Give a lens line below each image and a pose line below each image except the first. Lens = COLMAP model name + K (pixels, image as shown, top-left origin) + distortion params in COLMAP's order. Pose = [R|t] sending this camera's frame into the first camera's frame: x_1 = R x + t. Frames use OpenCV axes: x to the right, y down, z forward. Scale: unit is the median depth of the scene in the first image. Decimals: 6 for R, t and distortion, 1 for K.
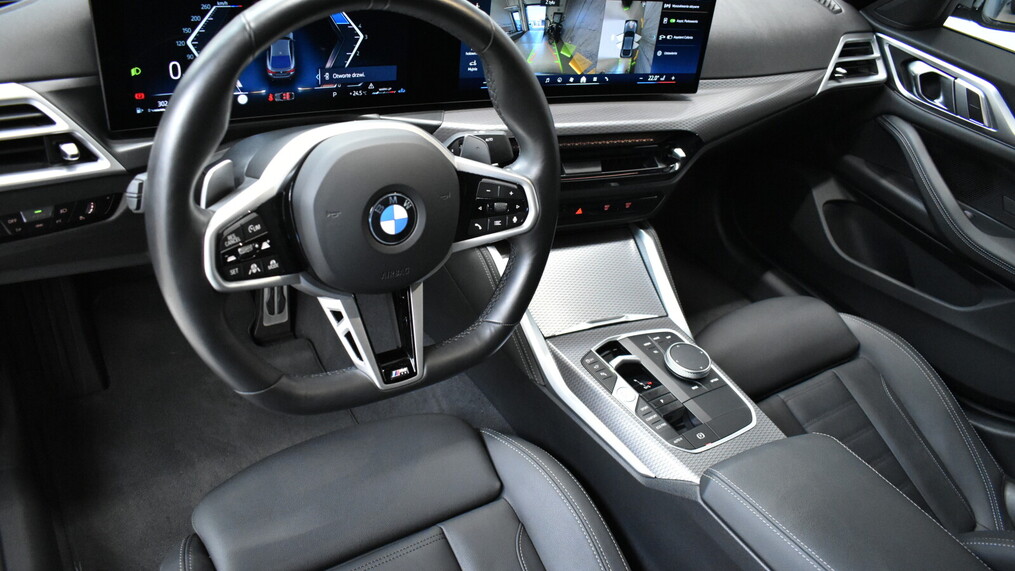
lens RADIAL K [[774.7, 0, 507.8], [0, 774.7, 282.6], [0, 0, 1]] dist [-0.022243, 0.017198]
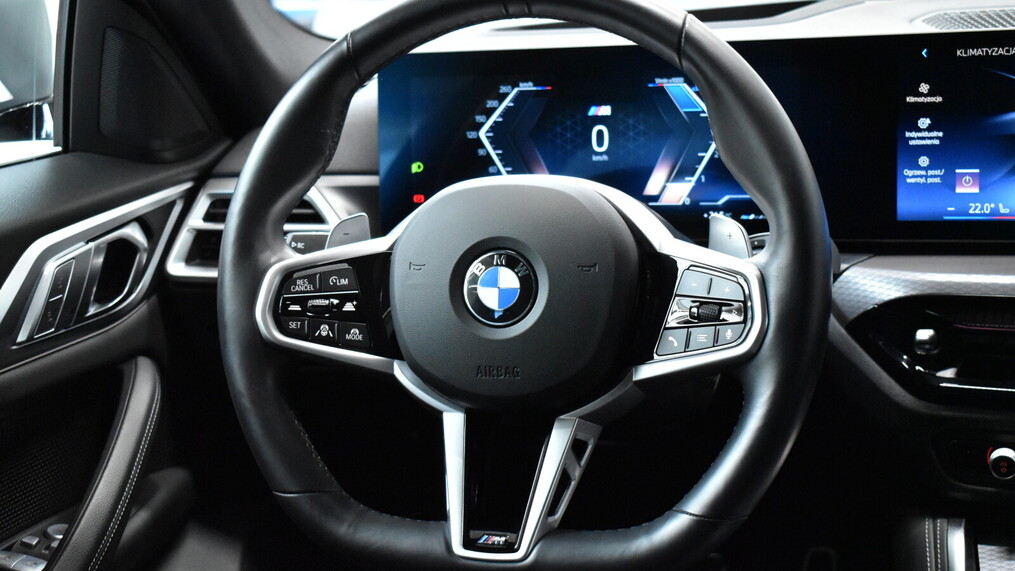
lens RADIAL K [[1600.8, 0, 507.4], [0, 1600.8, 286.1], [0, 0, 1]] dist [-0.022265, 0.000000]
pose [[0.630792, -0.040372, -0.774901, 0.765288], [-0.298835, 0.908977, -0.290618, 0.261747], [0.716100, 0.414887, 0.561311, 0.158425]]
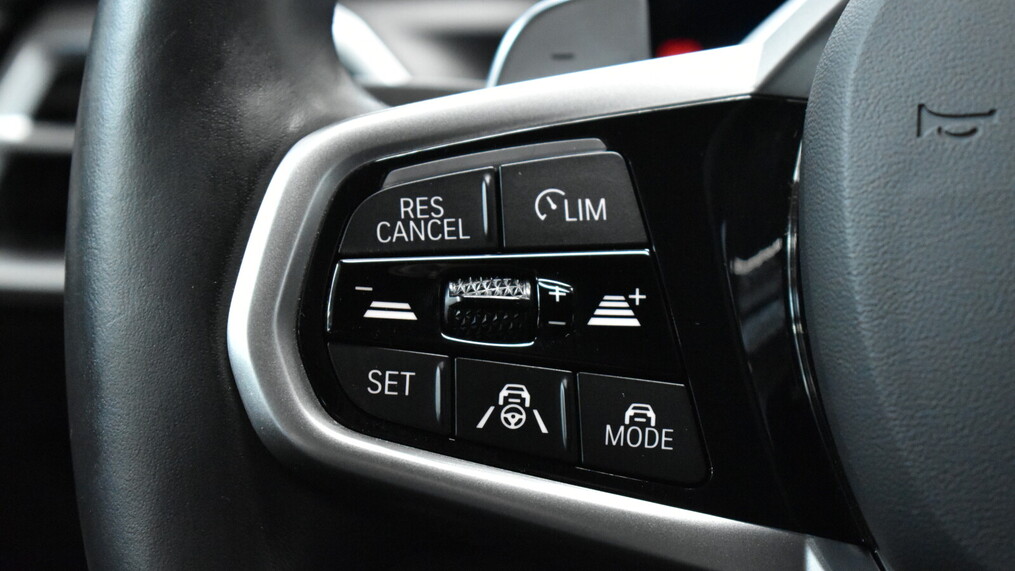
lens RADIAL K [[2221.3, 0, 510.1], [0, 2221.3, 285.4], [0, 0, 1]] dist [-0.036641, 0.000000]
pose [[0.640398, -0.088845, -0.762887, 0.057164], [-0.307056, 0.880837, -0.360336, 0.109193], [0.703994, 0.465008, 0.536806, 0.521228]]
